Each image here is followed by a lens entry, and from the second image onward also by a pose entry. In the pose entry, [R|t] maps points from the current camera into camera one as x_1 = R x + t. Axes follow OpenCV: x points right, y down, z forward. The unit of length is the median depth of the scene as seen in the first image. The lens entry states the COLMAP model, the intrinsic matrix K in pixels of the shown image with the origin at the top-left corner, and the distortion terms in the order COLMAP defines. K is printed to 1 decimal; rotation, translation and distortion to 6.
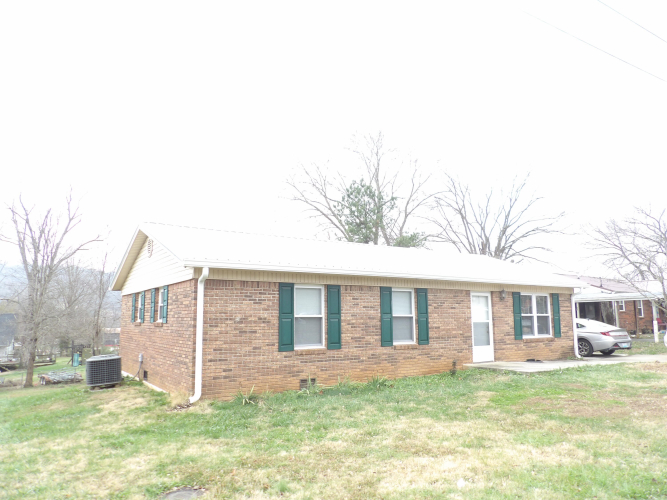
lens RADIAL K [[477.4, 0, 335.6], [0, 477.4, 251.8], [0, 0, 1]] dist [-0.038540, 0.045042]
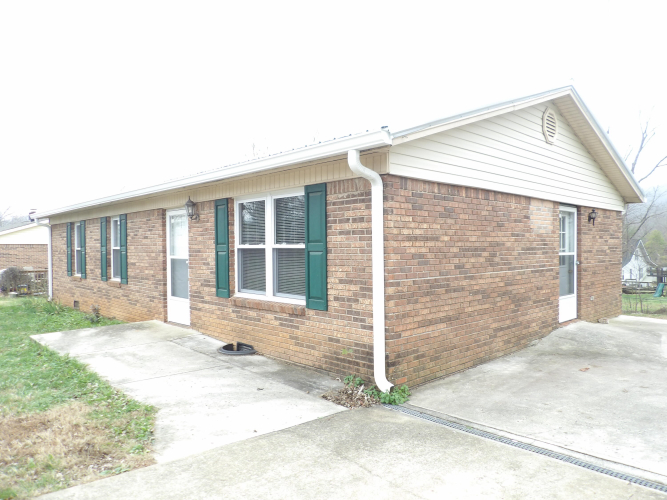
lens RADIAL K [[477.4, 0, 335.6], [0, 477.4, 251.8], [0, 0, 1]] dist [-0.038540, 0.045042]
pose [[0.177681, -0.007014, -0.984063, 1.034070], [0.116221, 0.993126, 0.013906, 0.169888], [0.977201, -0.116839, 0.177275, 1.204992]]
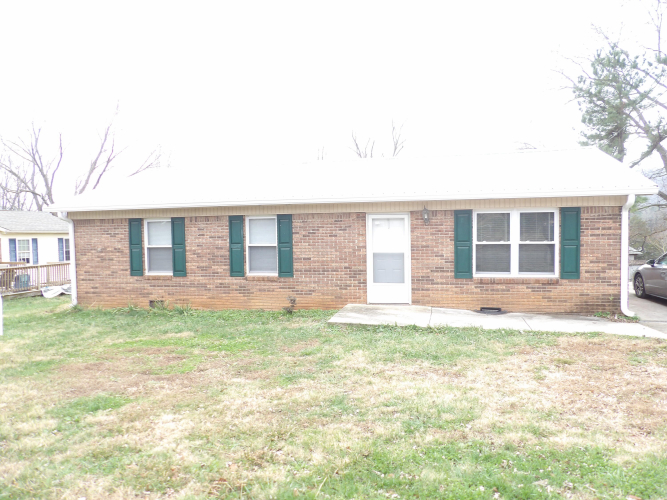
lens RADIAL K [[477.4, 0, 335.6], [0, 477.4, 251.8], [0, 0, 1]] dist [-0.038540, 0.045042]
pose [[0.676175, 0.002320, -0.736738, 0.902438], [0.103162, 0.989845, 0.097798, 0.068757], [0.729483, -0.142131, 0.669069, 0.470466]]
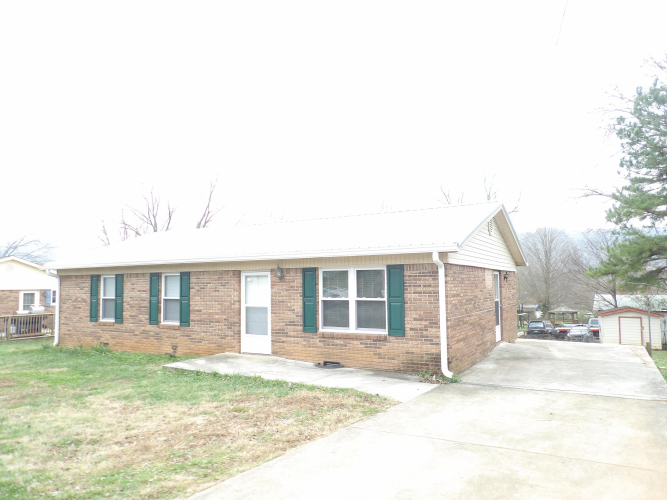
lens RADIAL K [[477.4, 0, 335.6], [0, 477.4, 251.8], [0, 0, 1]] dist [-0.038540, 0.045042]
pose [[0.445734, -0.082849, -0.891323, 1.251755], [0.112825, 0.992967, -0.035875, 0.107561], [0.888027, -0.084573, 0.451947, 0.832273]]
